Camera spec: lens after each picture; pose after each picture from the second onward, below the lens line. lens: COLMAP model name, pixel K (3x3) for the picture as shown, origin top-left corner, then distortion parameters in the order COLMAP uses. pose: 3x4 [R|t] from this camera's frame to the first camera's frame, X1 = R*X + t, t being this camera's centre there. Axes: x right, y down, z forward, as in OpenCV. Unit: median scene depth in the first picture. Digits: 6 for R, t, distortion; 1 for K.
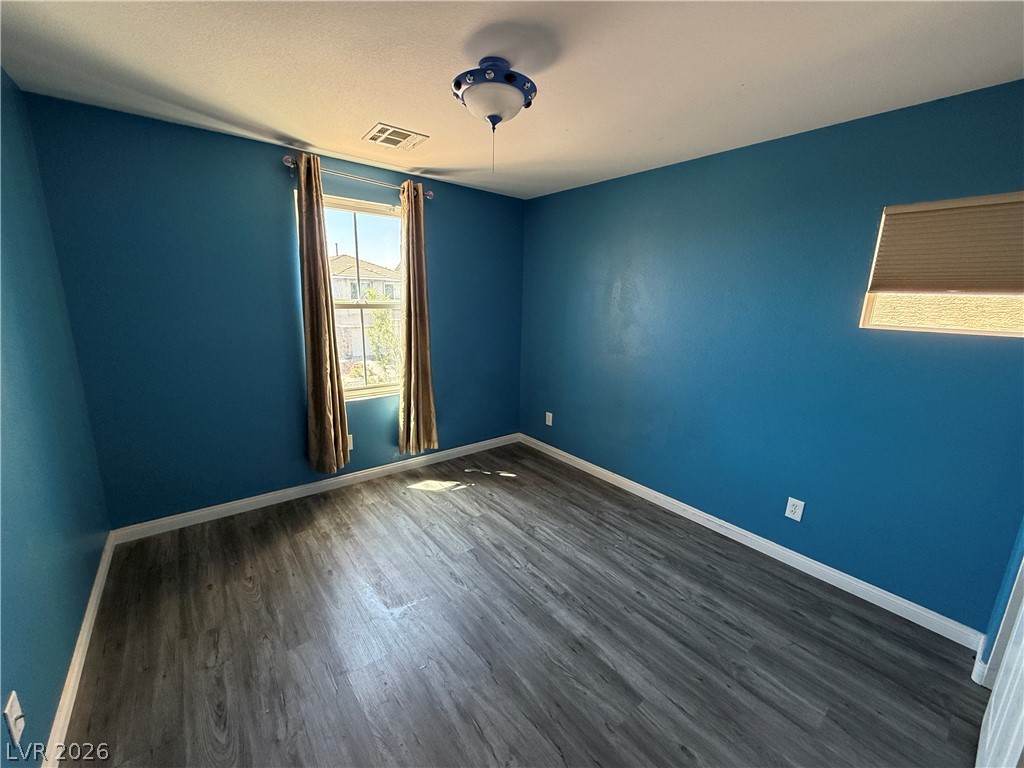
lens RADIAL K [[410.8, 0, 513.5], [0, 410.8, 383.5], [0, 0, 1]] dist [-0.000670, 0.000016]
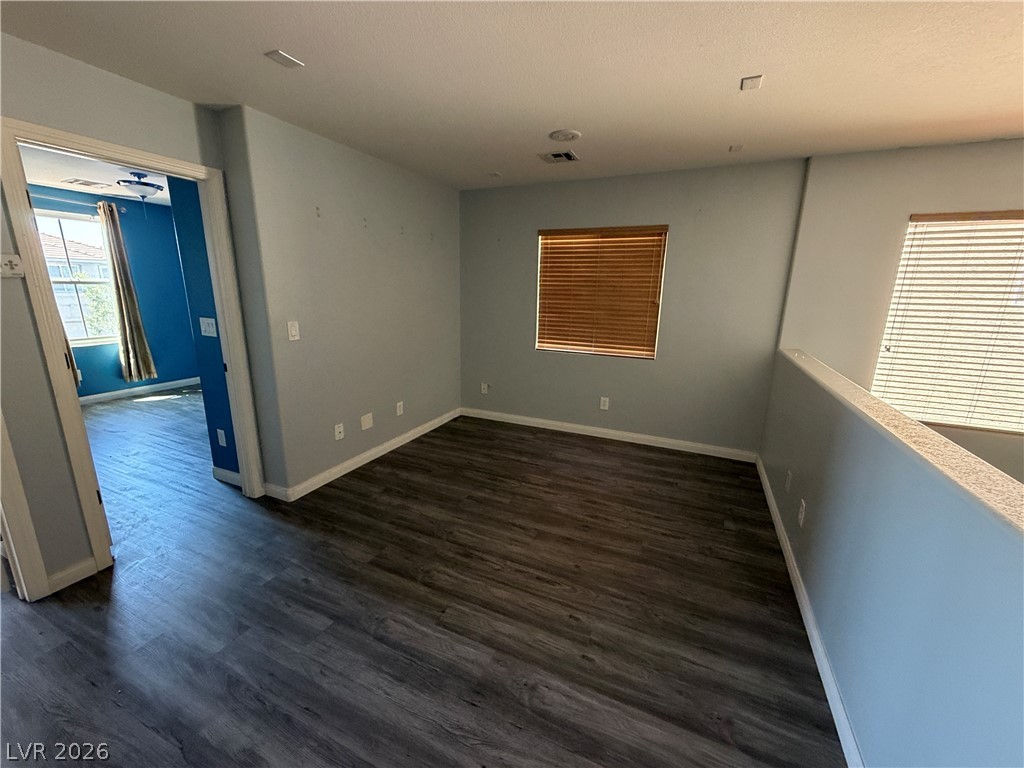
lens RADIAL K [[410.8, 0, 506.0], [0, 410.8, 386.3], [0, 0, 1]] dist [-0.000670, 0.000016]
pose [[0.892668, -0.114959, 0.435807, 0.428444], [0.099251, 0.993328, 0.058728, 0.326614], [-0.439651, -0.009170, 0.898122, -1.322378]]
